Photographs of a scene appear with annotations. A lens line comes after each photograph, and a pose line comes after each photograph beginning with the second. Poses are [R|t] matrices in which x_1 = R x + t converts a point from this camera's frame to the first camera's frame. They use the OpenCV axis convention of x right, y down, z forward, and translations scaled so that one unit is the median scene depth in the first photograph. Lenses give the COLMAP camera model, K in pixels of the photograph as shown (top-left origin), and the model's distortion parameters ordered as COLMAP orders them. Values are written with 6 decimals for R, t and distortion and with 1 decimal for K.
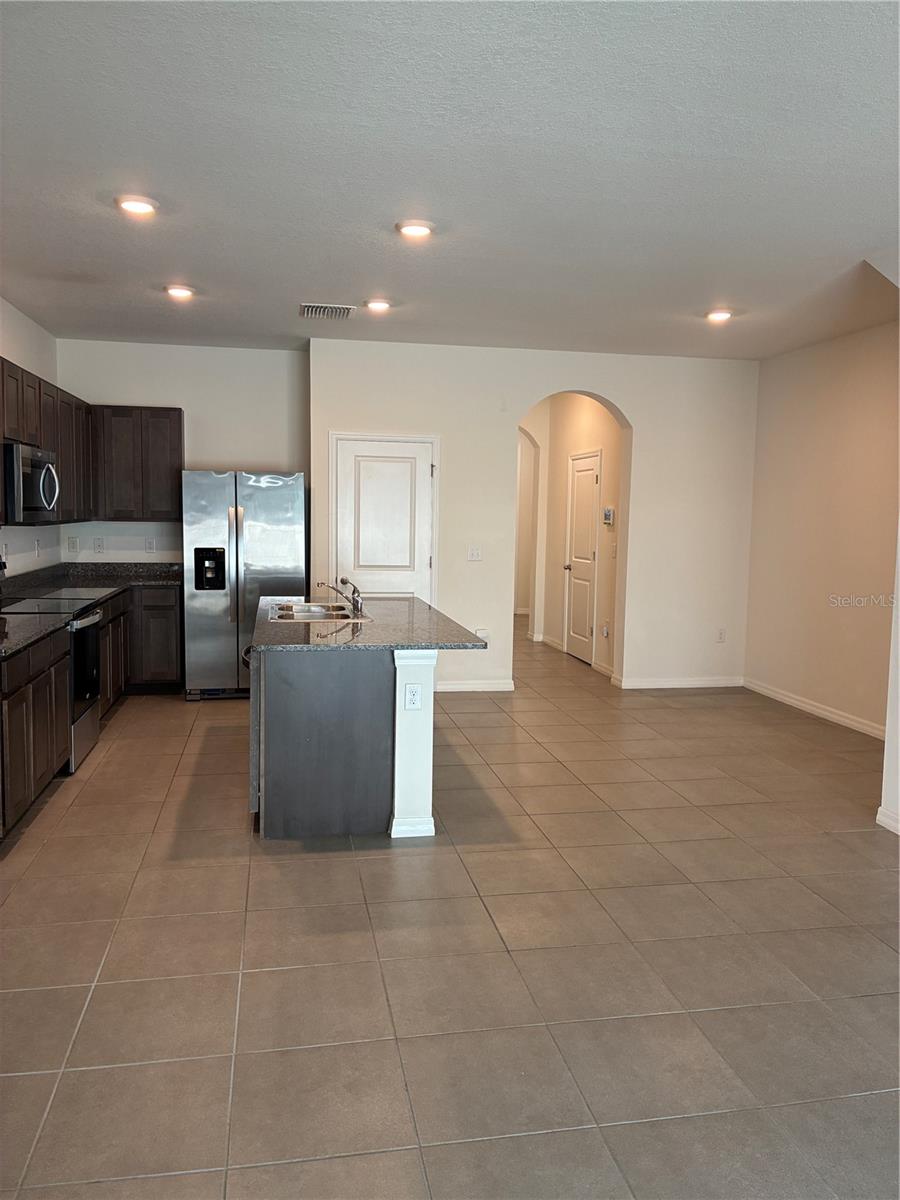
lens RADIAL K [[913.2, 0, 444.2], [0, 913.2, 595.6], [0, 0, 1]] dist [0.068511, -0.097320]
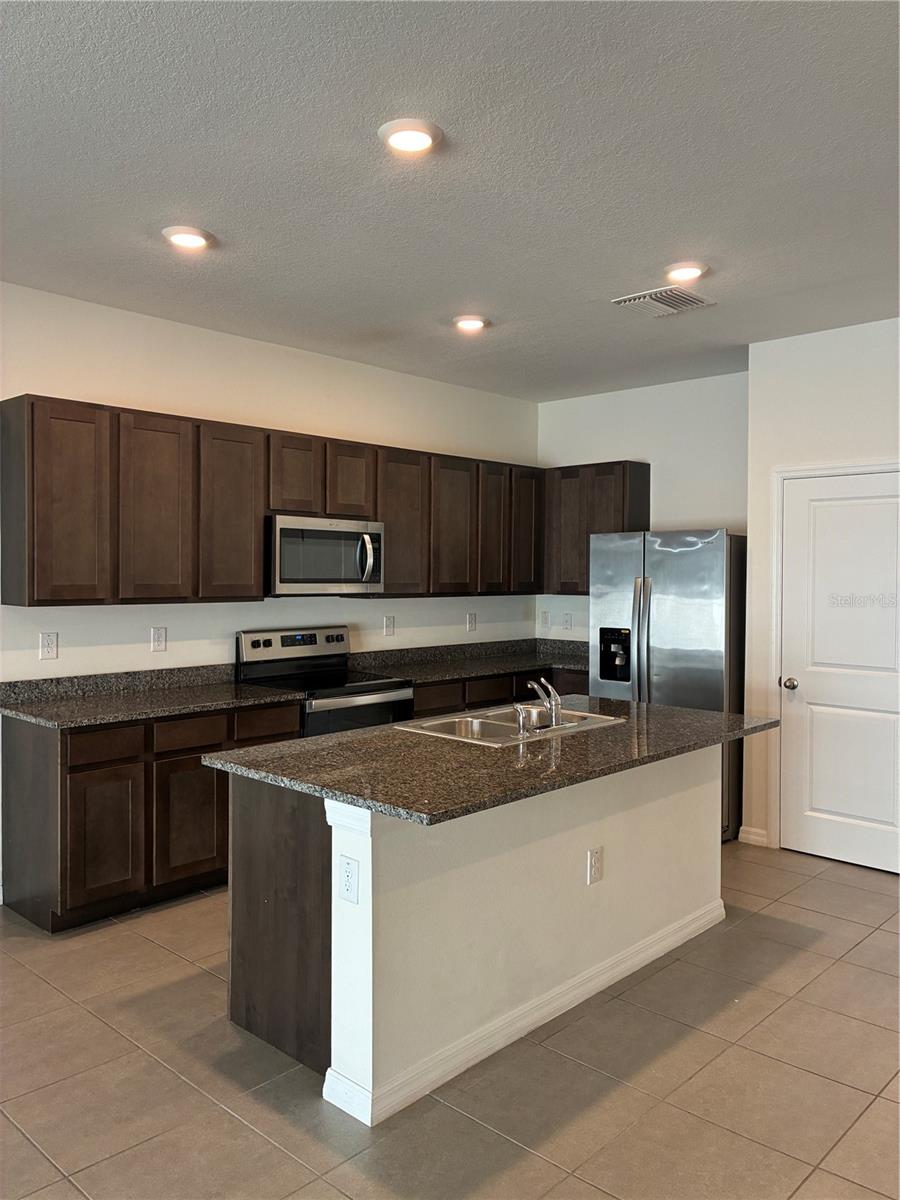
lens RADIAL K [[913.2, 0, 444.2], [0, 913.2, 595.6], [0, 0, 1]] dist [0.068511, -0.097320]
pose [[0.595229, 0.008255, -0.803514, 0.358696], [-0.072790, 0.996390, -0.043685, -0.041057], [0.800253, 0.084490, 0.593681, 0.477194]]
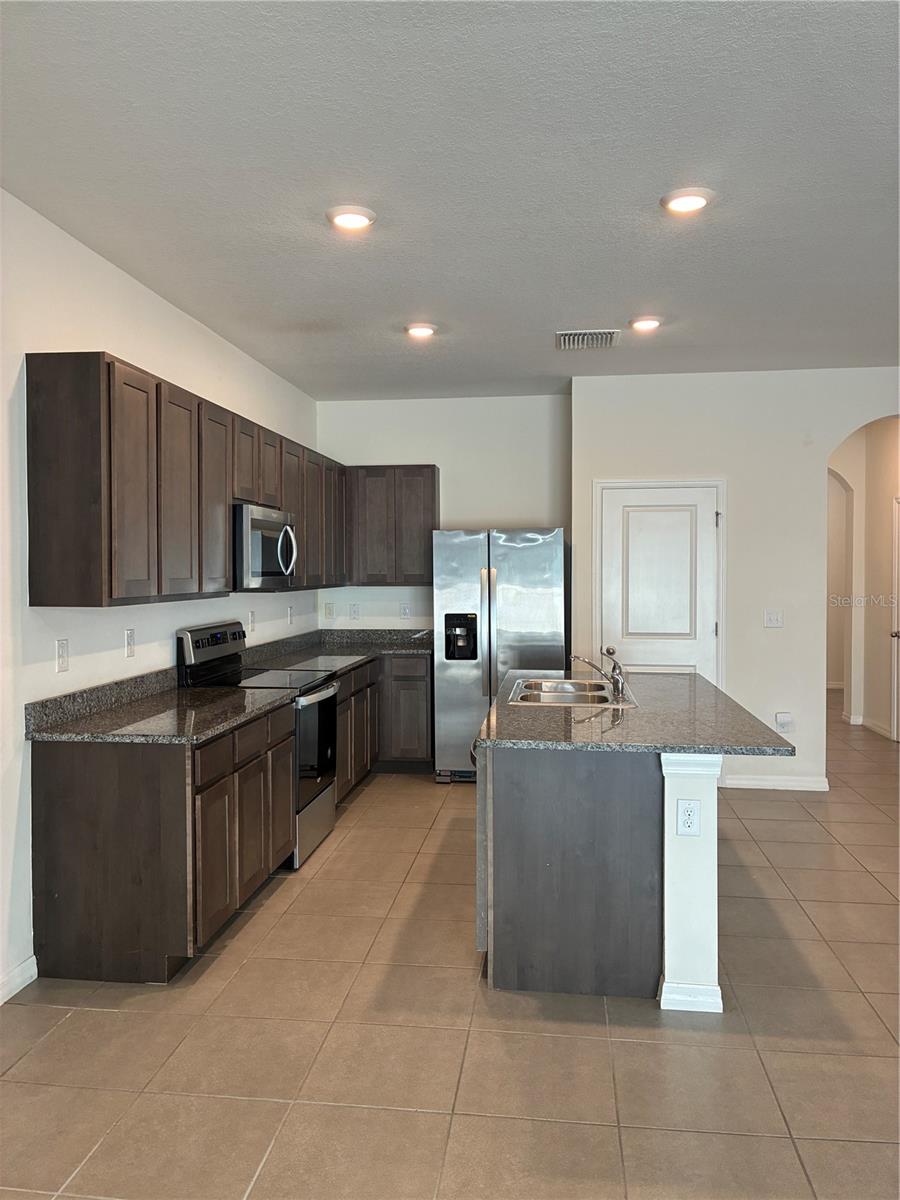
lens RADIAL K [[913.2, 0, 444.2], [0, 913.2, 595.6], [0, 0, 1]] dist [0.068511, -0.097320]
pose [[0.952906, -0.010984, -0.303067, 0.003583], [-0.009623, 0.997745, -0.066419, -0.011587], [0.303113, 0.066208, 0.950652, 0.159713]]
